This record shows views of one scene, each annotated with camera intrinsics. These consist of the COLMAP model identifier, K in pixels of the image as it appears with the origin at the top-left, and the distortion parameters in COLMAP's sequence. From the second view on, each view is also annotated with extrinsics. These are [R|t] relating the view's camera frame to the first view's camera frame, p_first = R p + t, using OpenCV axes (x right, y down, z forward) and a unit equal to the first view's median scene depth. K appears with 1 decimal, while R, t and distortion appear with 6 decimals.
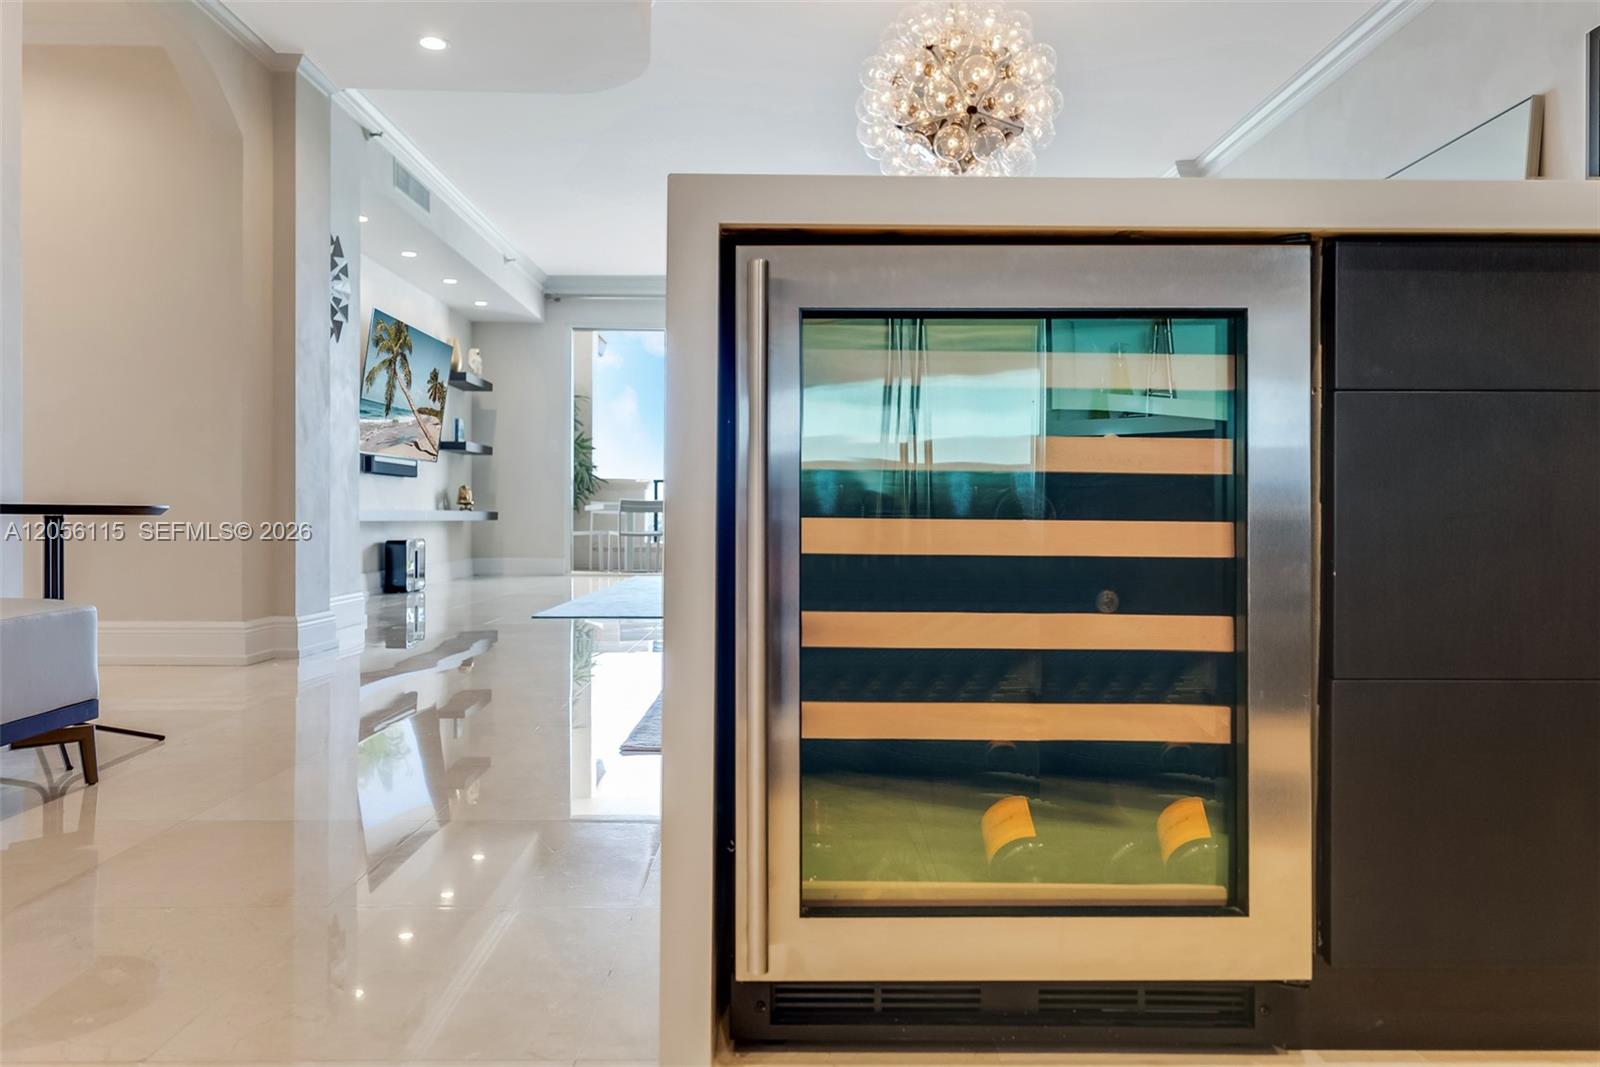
lens RADIAL K [[1086.2, 0, 800.0], [0, 1086.2, 533.5], [0, 0, 1]] dist [-0.004667, -0.002856]
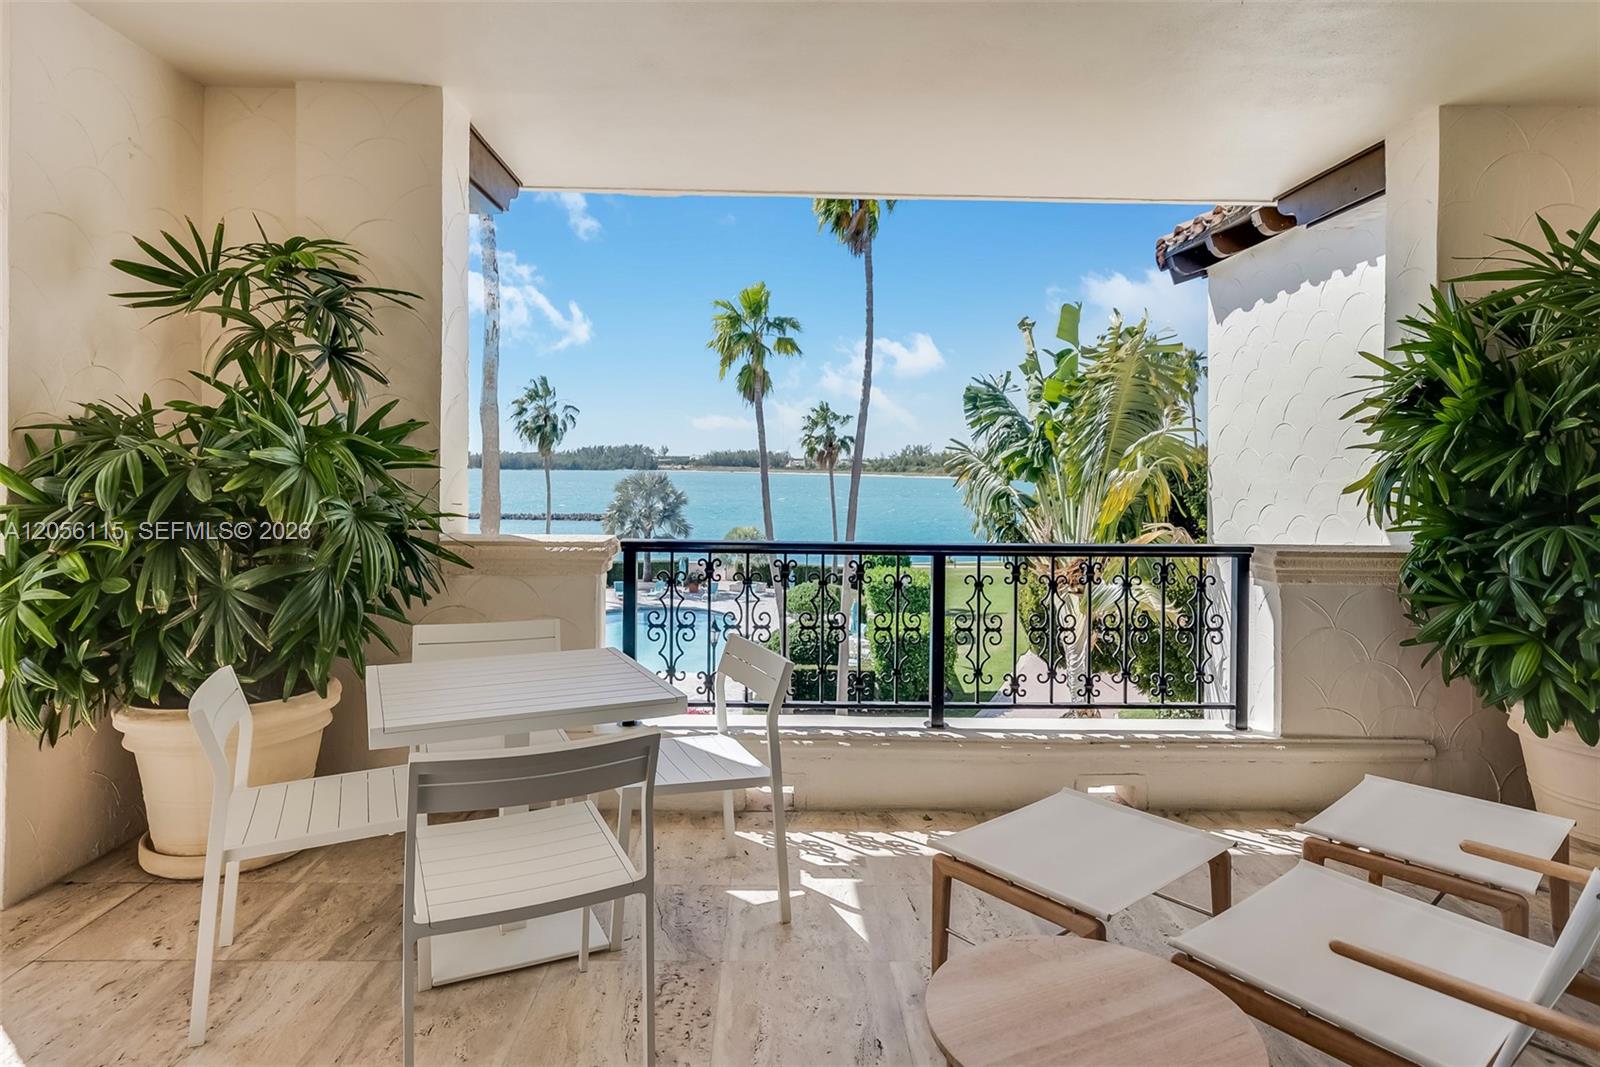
lens RADIAL K [[877.2, 0, 799.8], [0, 877.2, 471.5], [0, 0, 1]] dist [0.000412, 0.000034]
pose [[0.999753, 0.006928, 0.021101, -0.136900], [-0.006863, 0.999972, -0.003138, -0.113352], [-0.021122, 0.002992, 0.999772, 1.149021]]
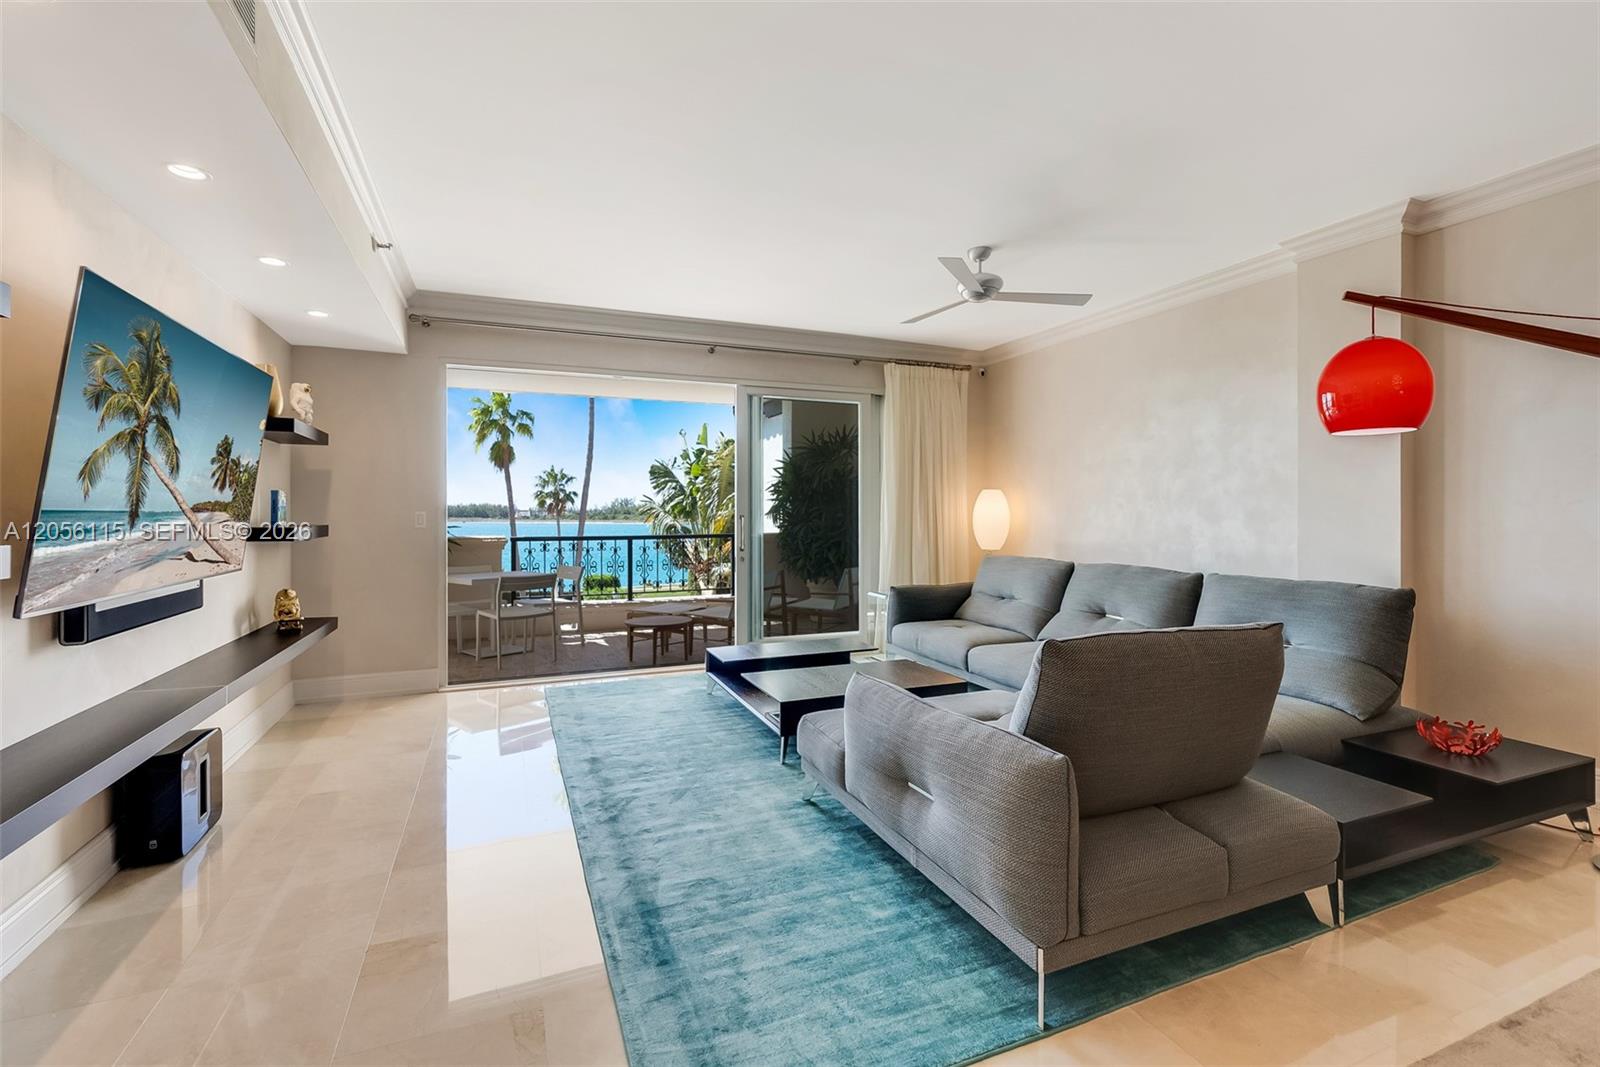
lens RADIAL K [[693.8, 0, 785.5], [0, 693.8, 512.6], [0, 0, 1]] dist [0.000068, -0.000071]
pose [[0.927796, -0.006905, 0.373023, -0.220180], [0.011805, 0.999871, -0.010852, -0.098366], [-0.372900, 0.014472, 0.927759, 0.591847]]
